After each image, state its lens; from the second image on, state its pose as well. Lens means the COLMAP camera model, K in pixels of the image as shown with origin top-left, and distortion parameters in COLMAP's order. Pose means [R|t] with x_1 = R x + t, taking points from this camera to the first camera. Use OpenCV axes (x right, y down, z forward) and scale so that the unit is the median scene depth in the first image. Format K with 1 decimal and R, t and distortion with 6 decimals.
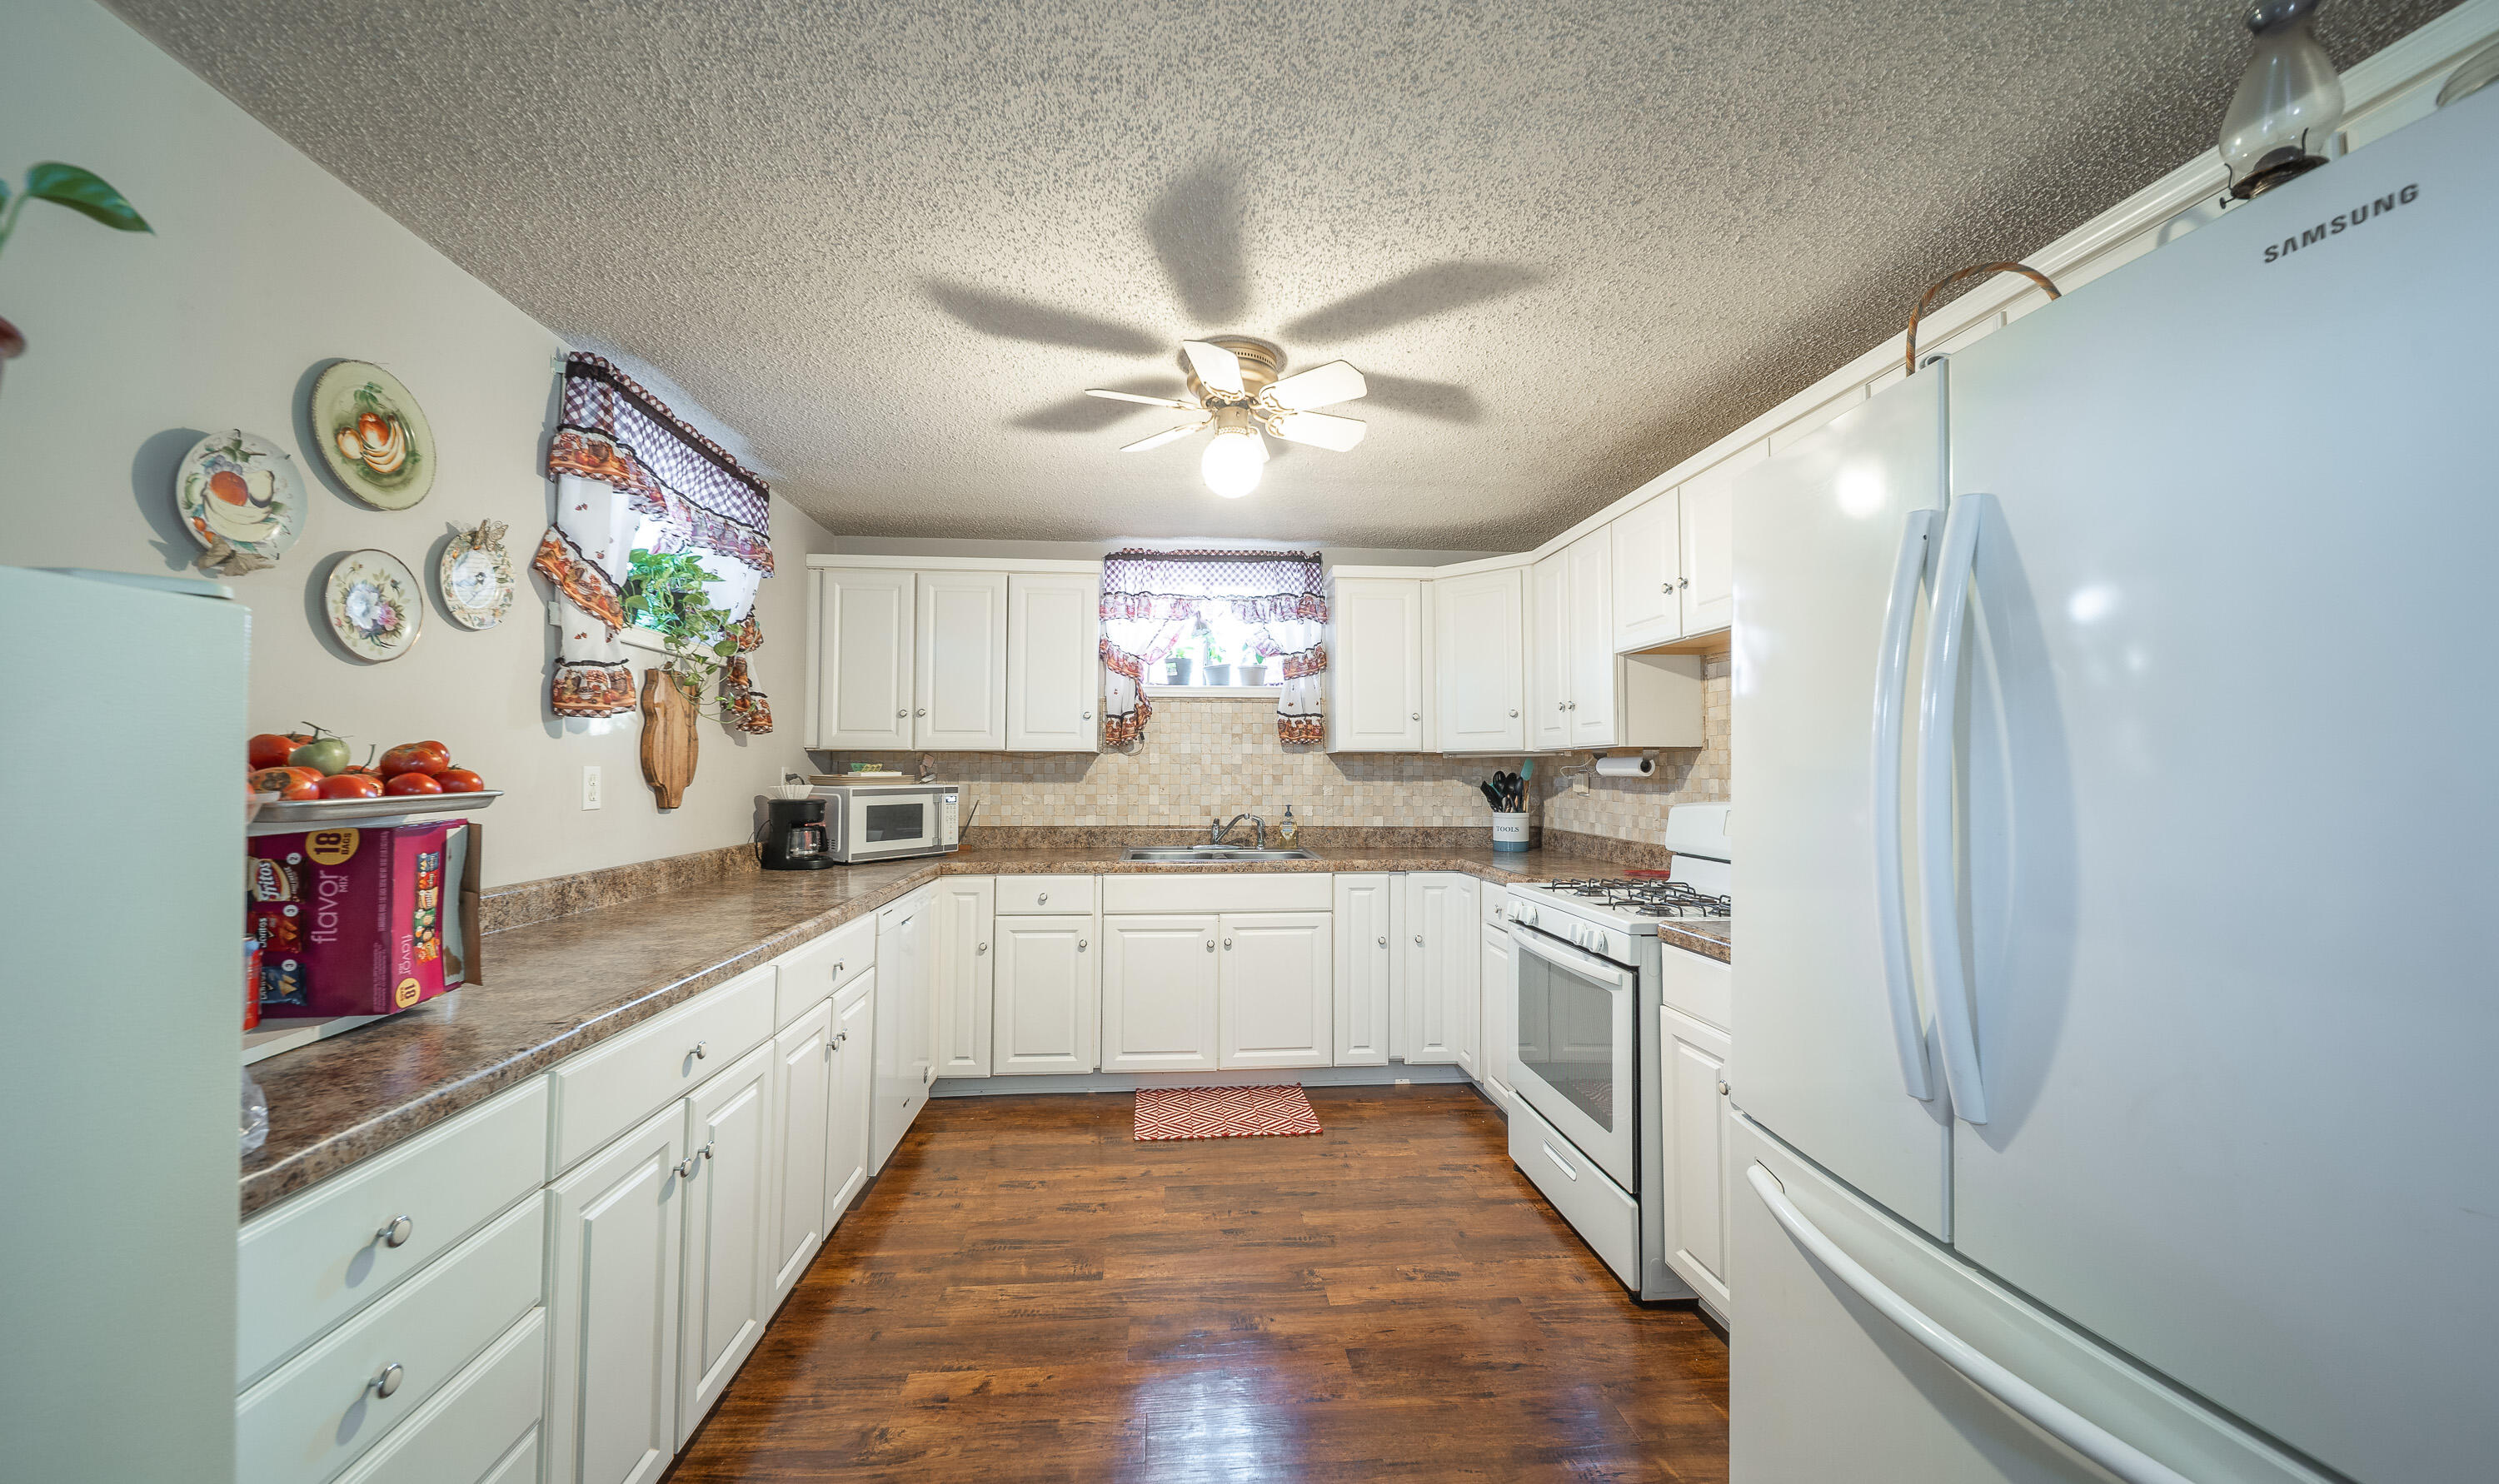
lens RADIAL K [[931.2, 0, 1260.5], [0, 931.2, 718.9], [0, 0, 1]] dist [0.000403, 0.000045]
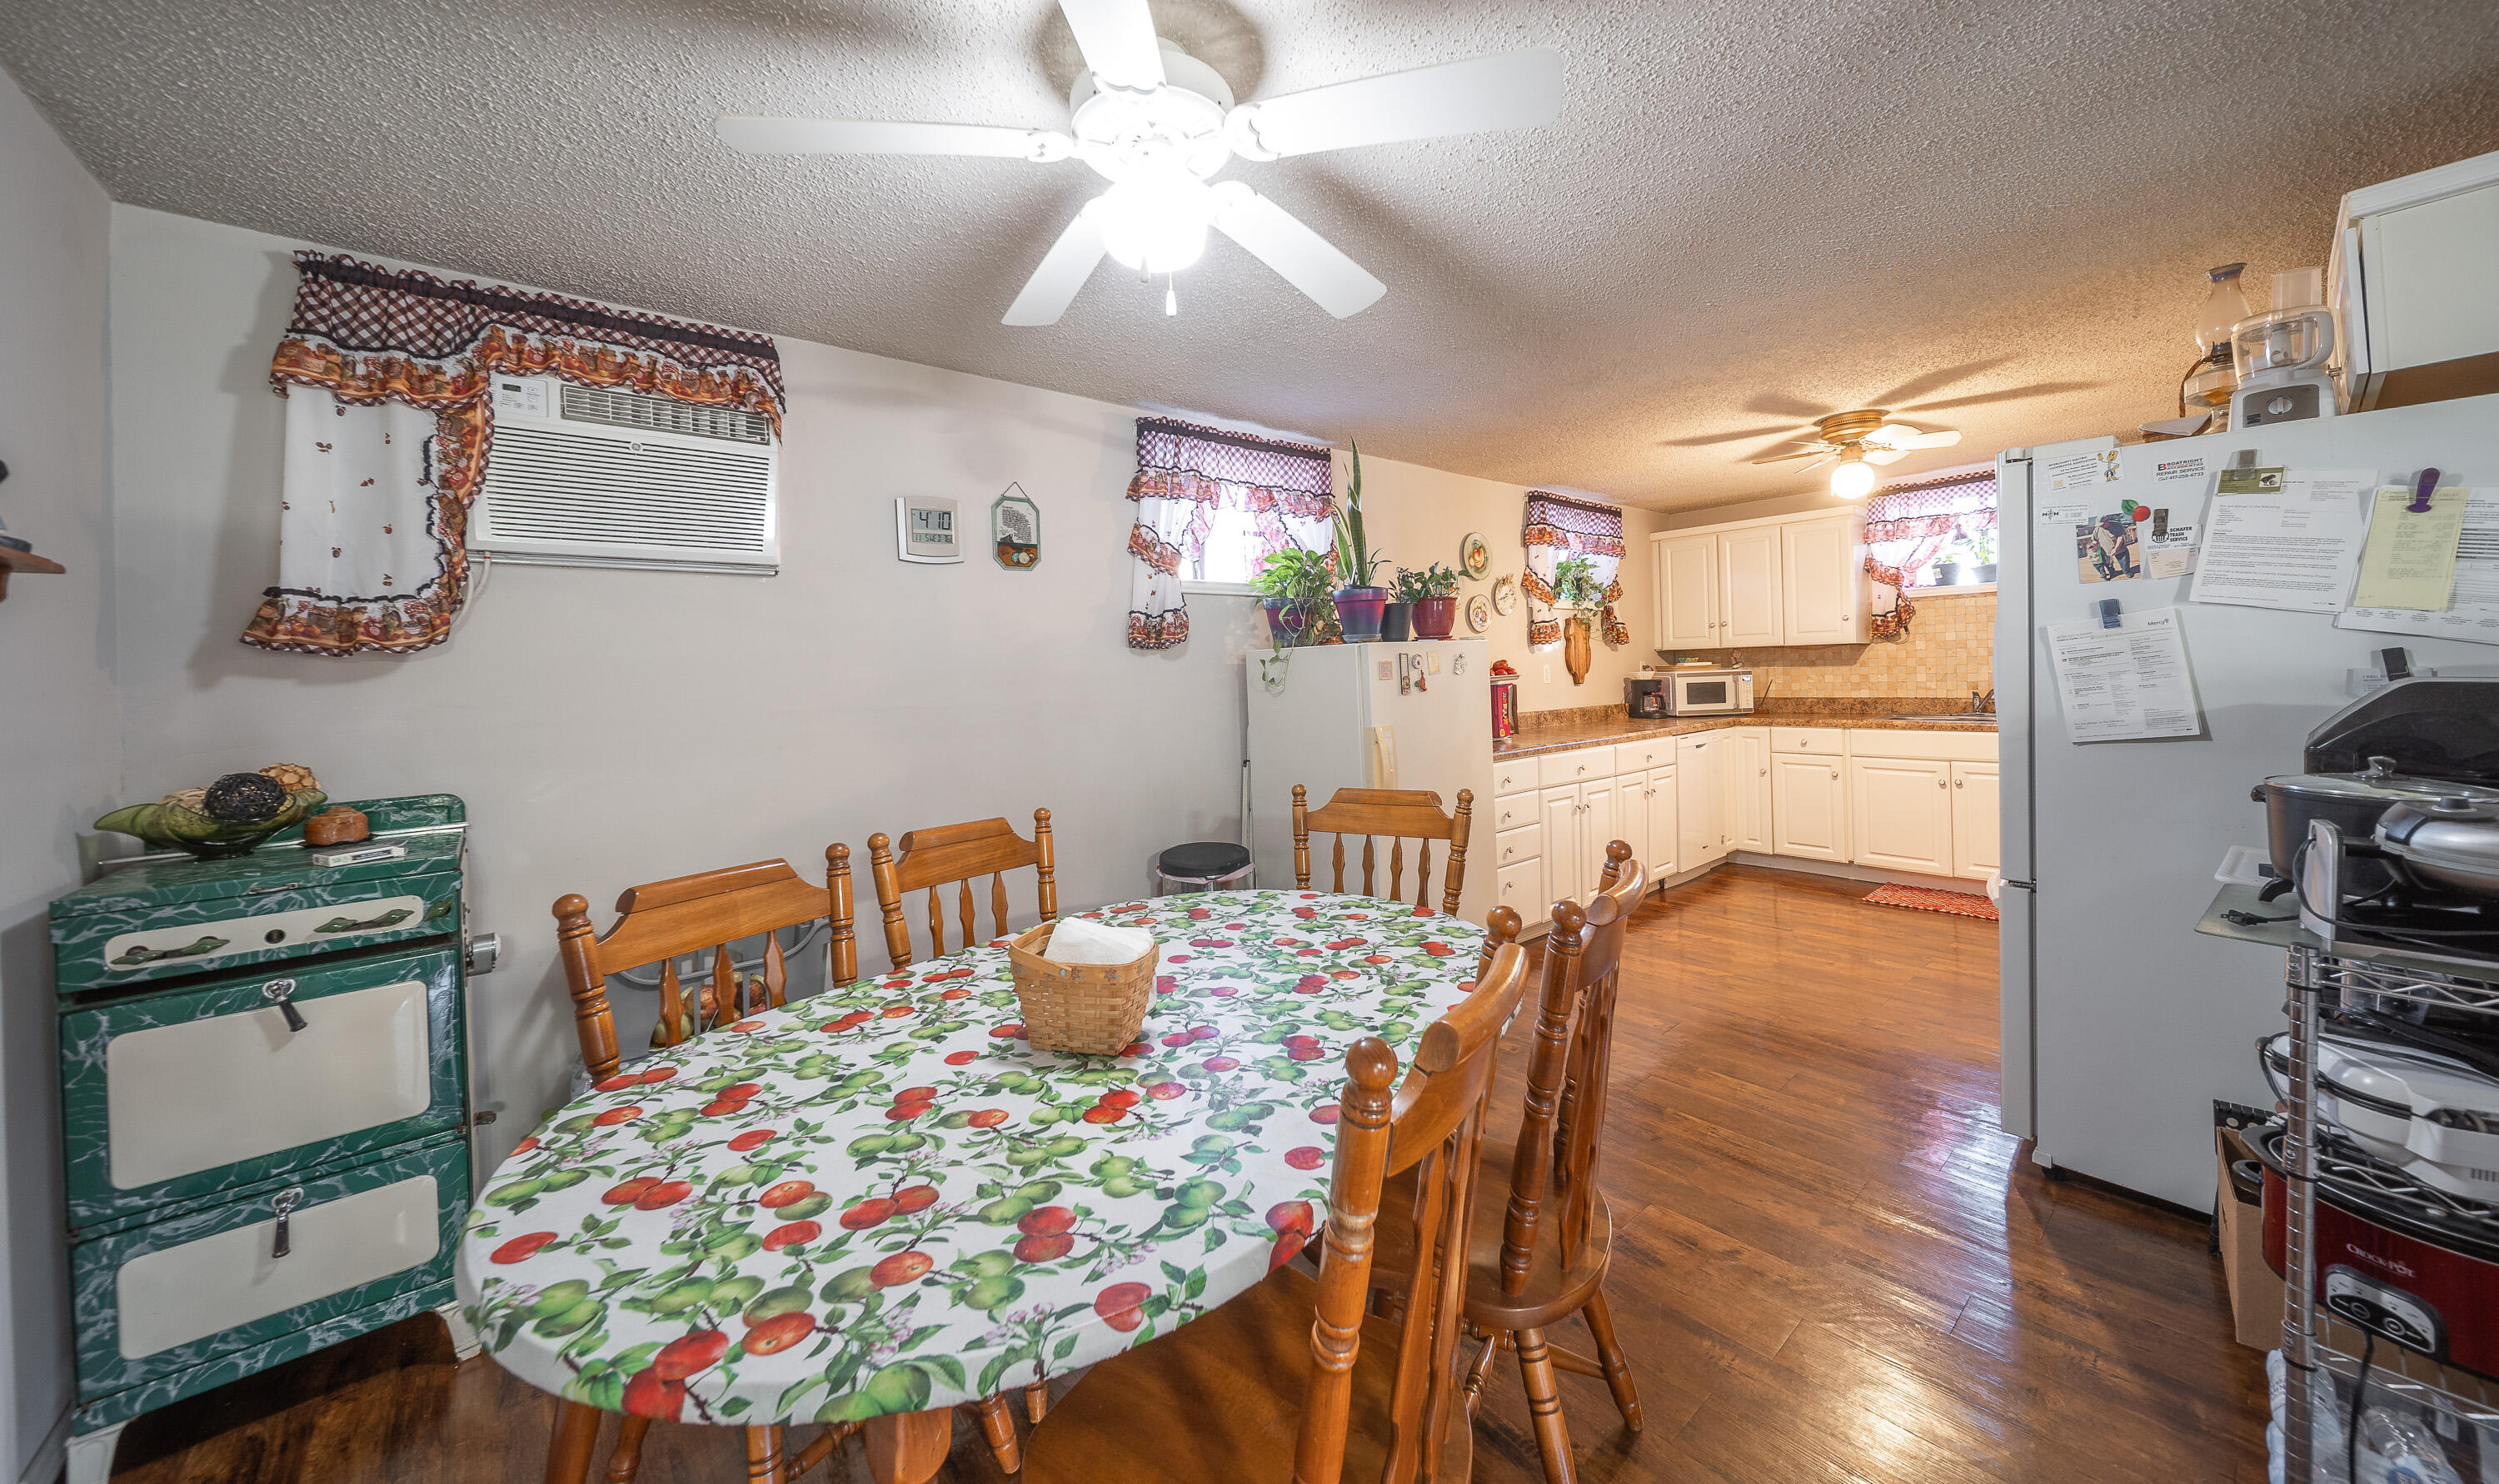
lens RADIAL K [[931.2, 0, 1260.5], [0, 931.2, 718.9], [0, 0, 1]] dist [0.000403, 0.000045]
pose [[0.600441, 0.019092, -0.799441, 0.375887], [0.075726, 0.993865, 0.080610, -0.029629], [0.796076, -0.108940, 0.595311, -0.507850]]
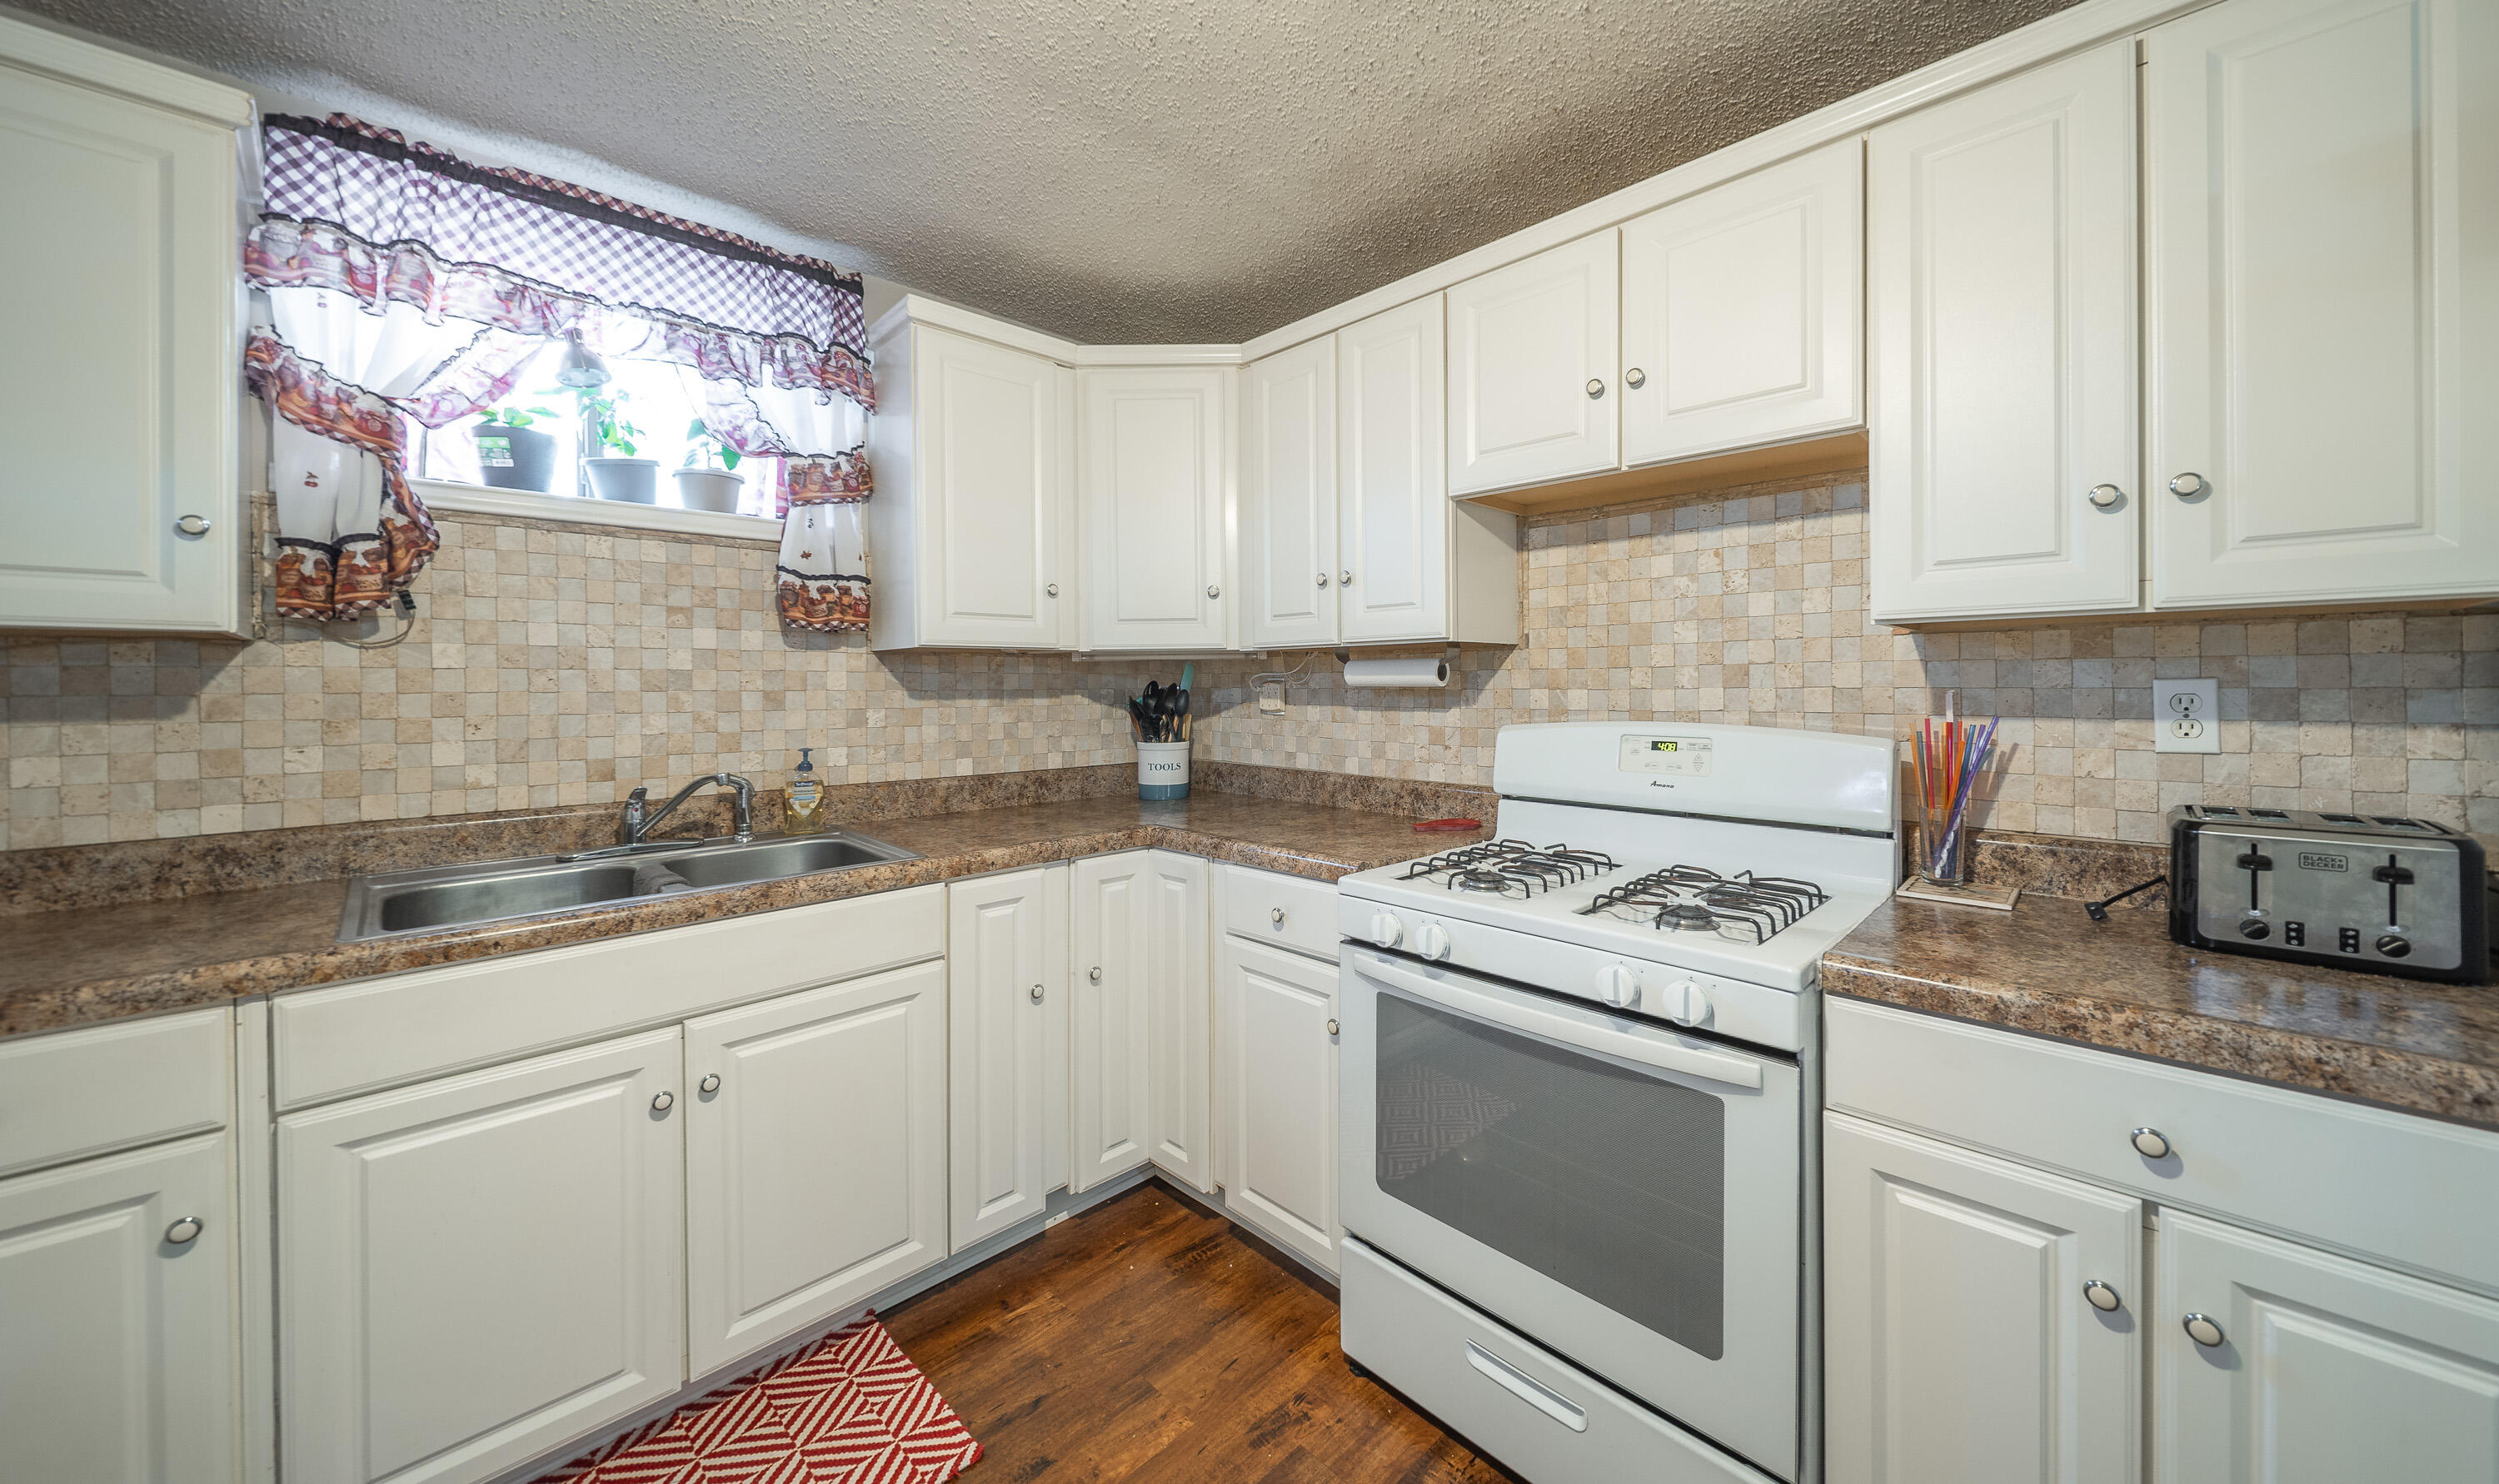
lens RADIAL K [[894.7, 0, 1297.2], [0, 894.7, 683.3], [0, 0, 1]] dist [0.000184, -0.002934]
pose [[0.775194, -0.007669, 0.631676, -0.073342], [-0.027892, 0.998536, 0.046352, 0.026308], [-0.631107, -0.053550, 0.773845, 0.458771]]
